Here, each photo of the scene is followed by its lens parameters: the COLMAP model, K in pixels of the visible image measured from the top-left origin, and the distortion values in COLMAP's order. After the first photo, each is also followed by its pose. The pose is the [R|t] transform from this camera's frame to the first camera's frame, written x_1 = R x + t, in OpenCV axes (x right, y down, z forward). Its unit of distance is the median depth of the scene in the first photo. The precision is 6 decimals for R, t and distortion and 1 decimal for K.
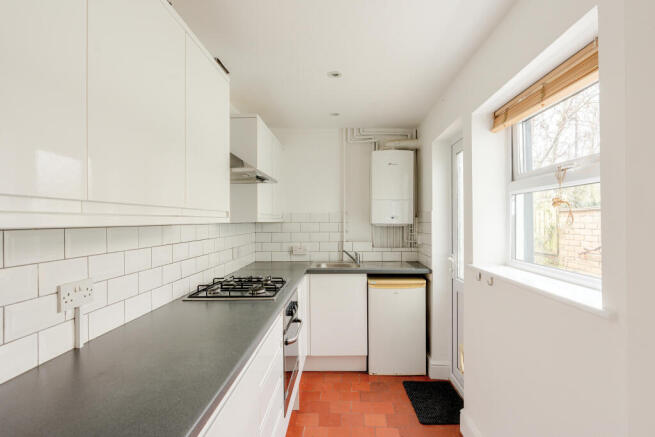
lens RADIAL K [[339.5, 0, 334.0], [0, 339.5, 218.4], [0, 0, 1]] dist [-0.003068, 0.000401]
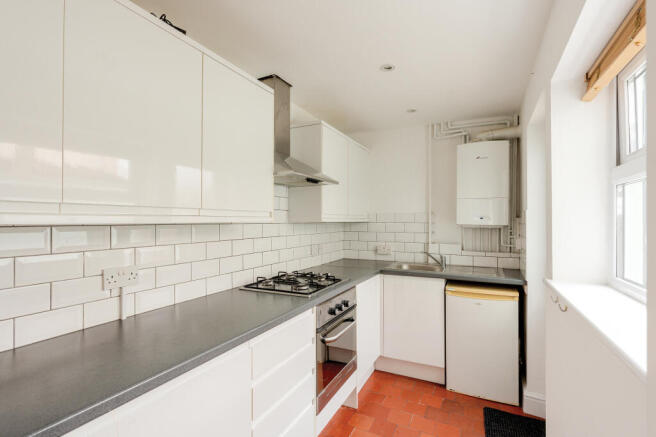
lens RADIAL K [[308.1, 0, 328.4], [0, 308.1, 218.3], [0, 0, 1]] dist [-0.003522, 0.001051]
pose [[0.902196, 0.001554, -0.431324, 0.178162], [-0.002288, 0.999997, -0.001184, 0.000634], [0.431321, 0.002056, 0.902196, 0.116176]]
